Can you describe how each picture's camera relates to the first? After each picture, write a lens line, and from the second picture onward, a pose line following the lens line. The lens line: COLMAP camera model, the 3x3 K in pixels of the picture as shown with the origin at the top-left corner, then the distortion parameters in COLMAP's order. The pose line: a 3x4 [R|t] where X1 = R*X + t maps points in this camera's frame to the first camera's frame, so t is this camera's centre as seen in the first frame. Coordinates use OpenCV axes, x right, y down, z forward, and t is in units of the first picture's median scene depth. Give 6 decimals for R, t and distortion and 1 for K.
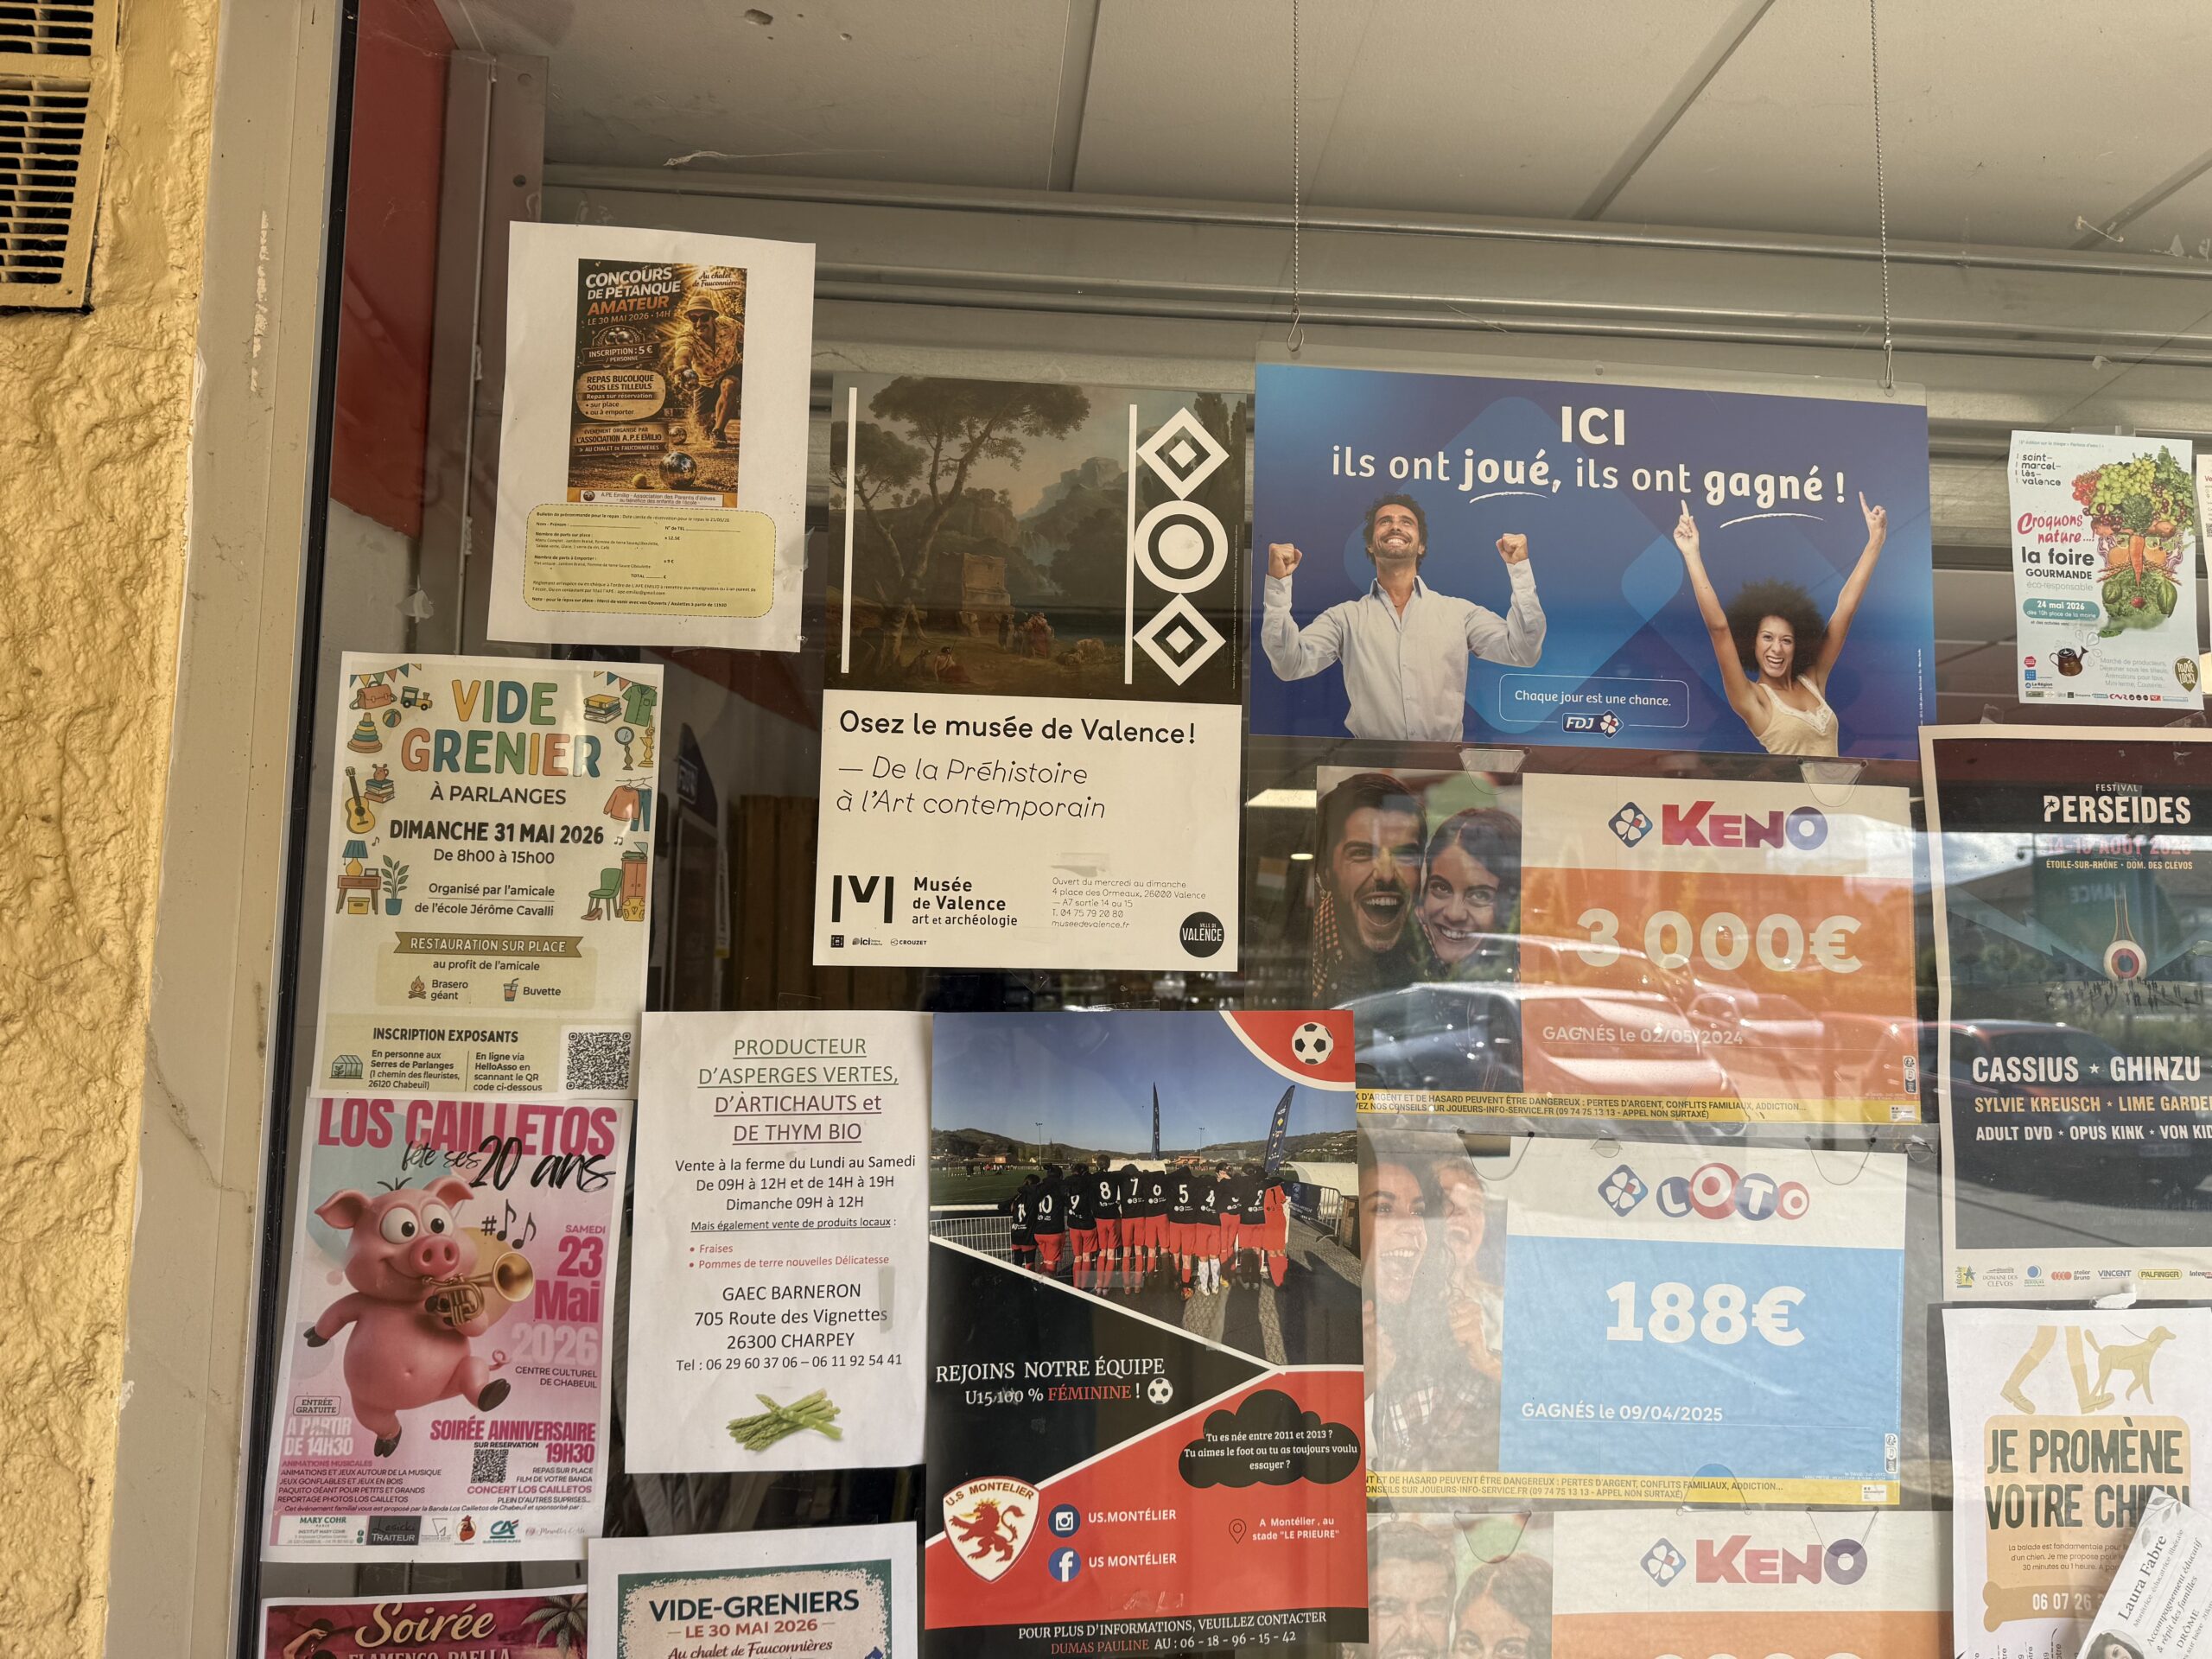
lens RADIAL K [[1566.2, 0, 1113.5], [0, 1566.2, 826.8], [0, 0, 1]] dist [0.057693, -0.065198]
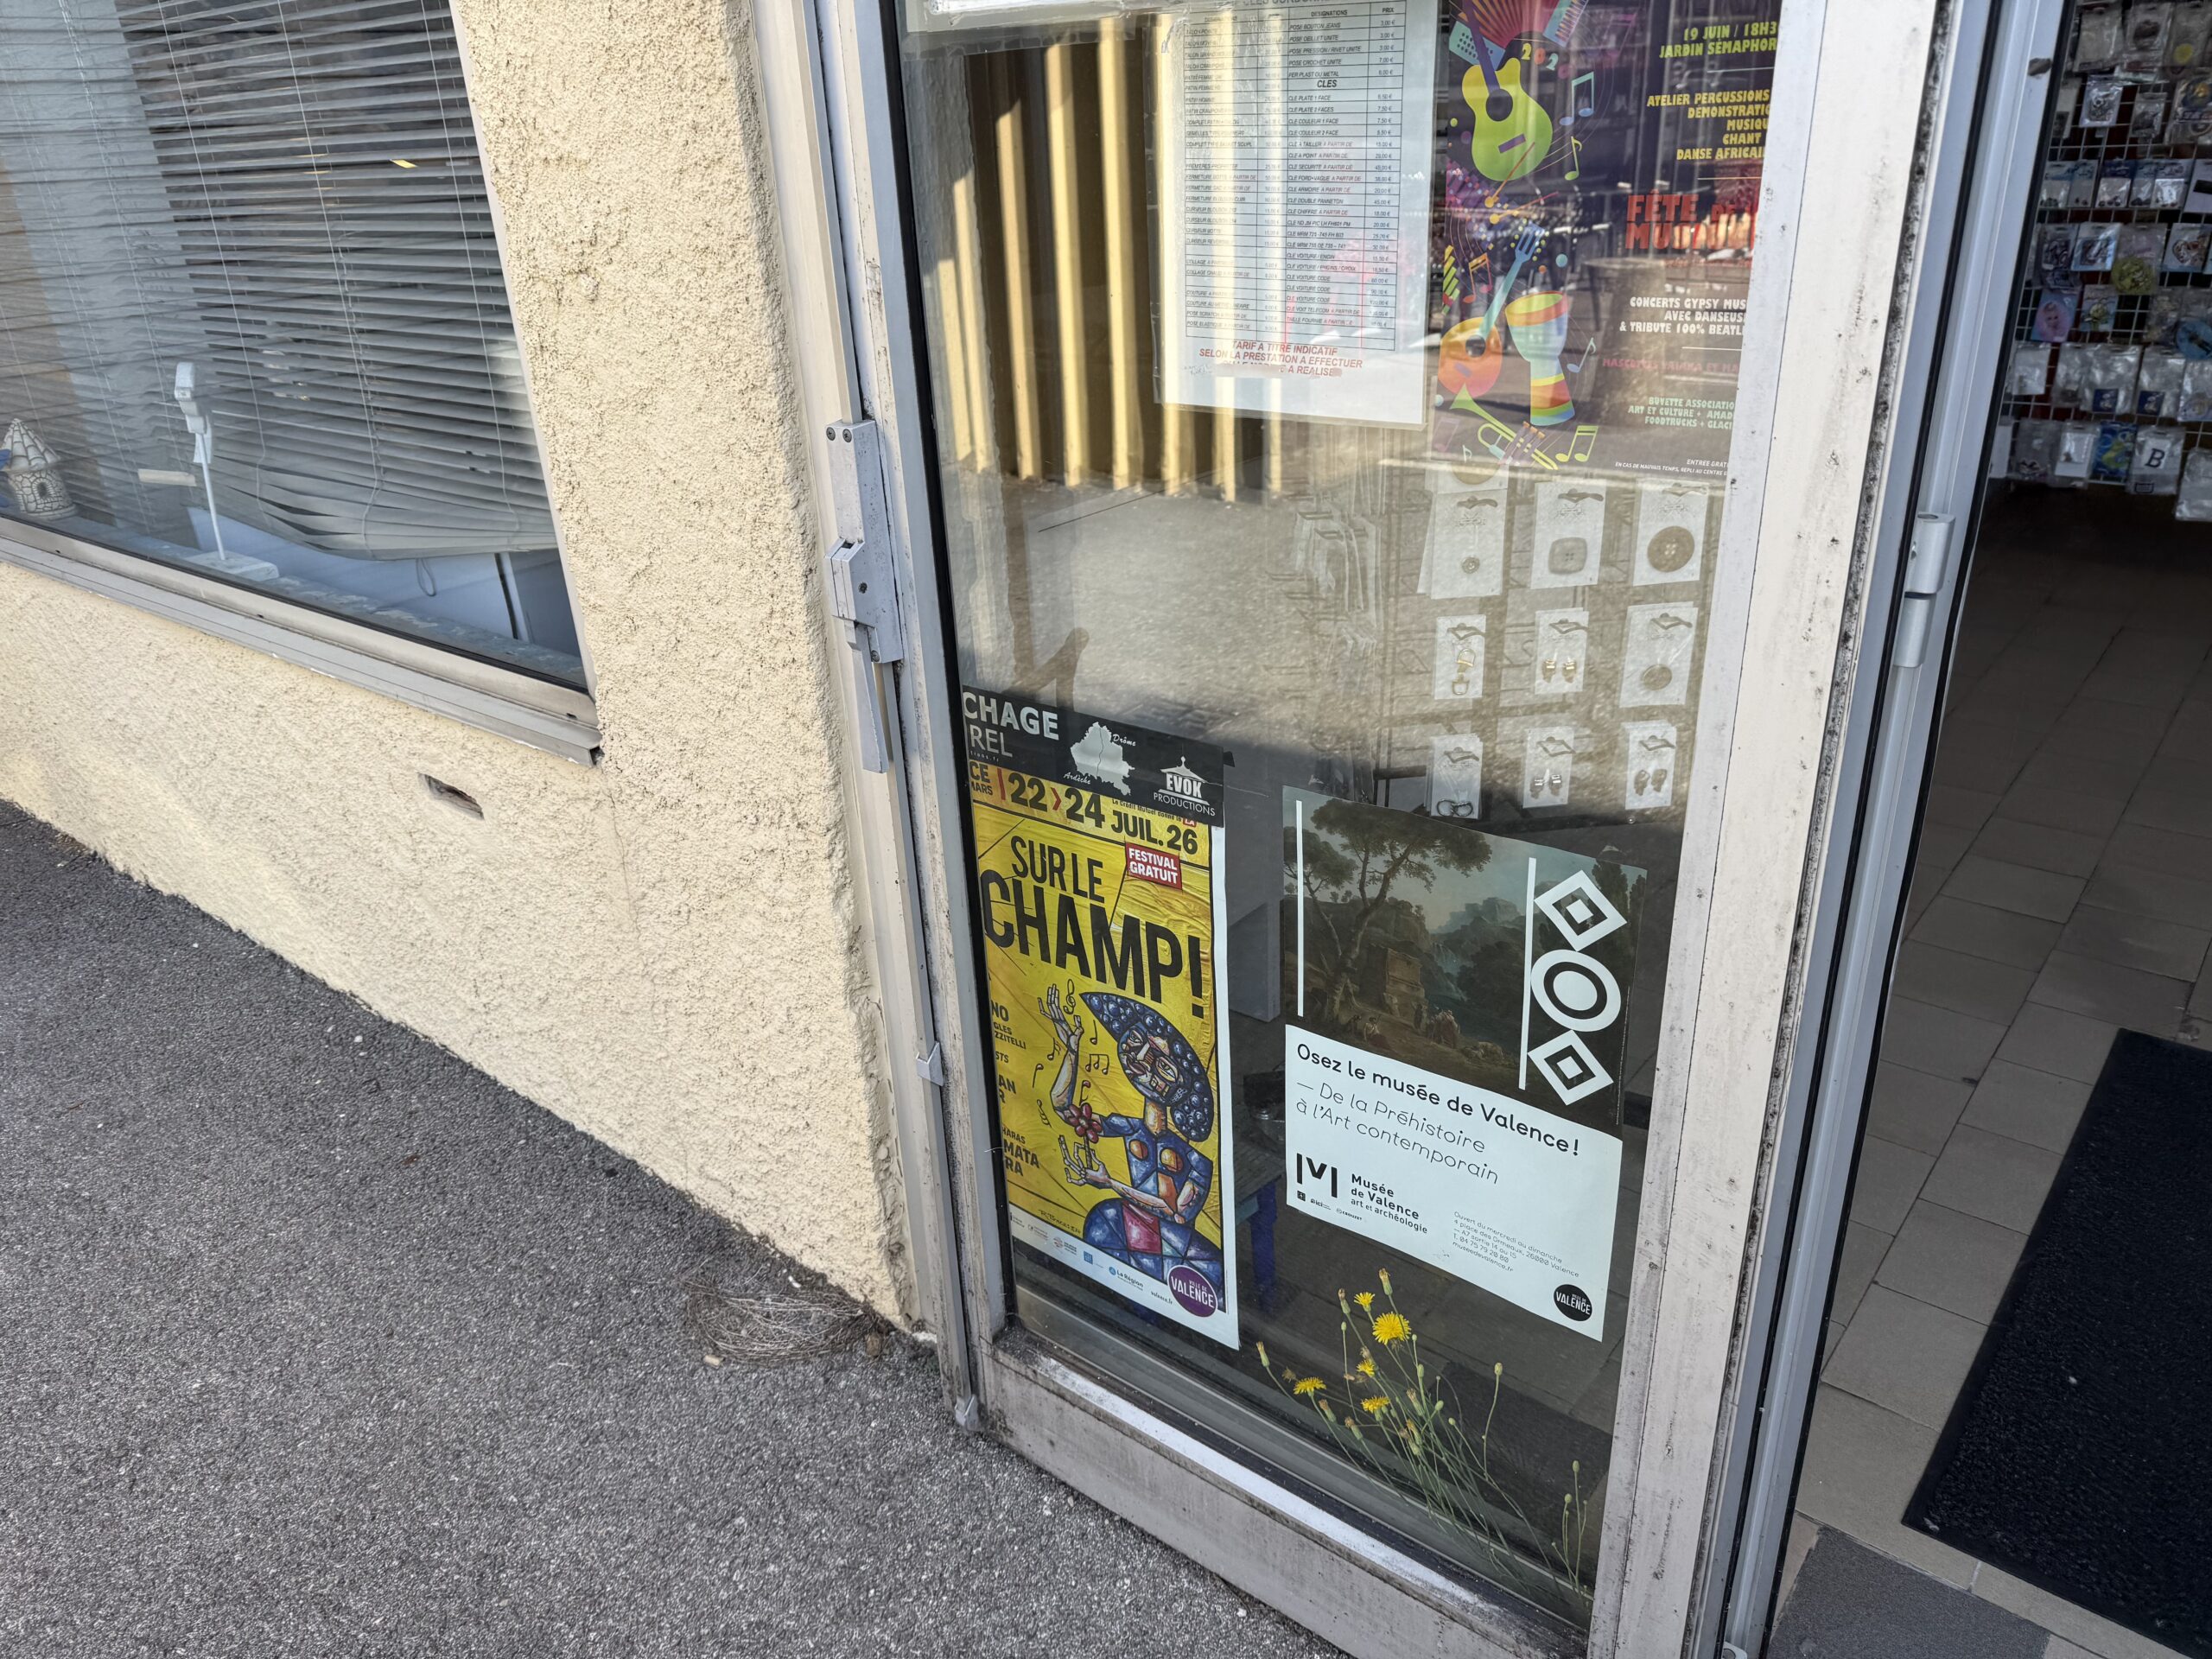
lens RADIAL K [[1566.2, 0, 1085.1], [0, 1566.2, 835.0], [0, 0, 1]] dist [0.057693, -0.065198]
pose [[0.688318, 0.246066, -0.682400, 0.501251], [0.130900, 0.883136, 0.450484, -0.775439], [0.713501, -0.399402, 0.575668, 0.219443]]
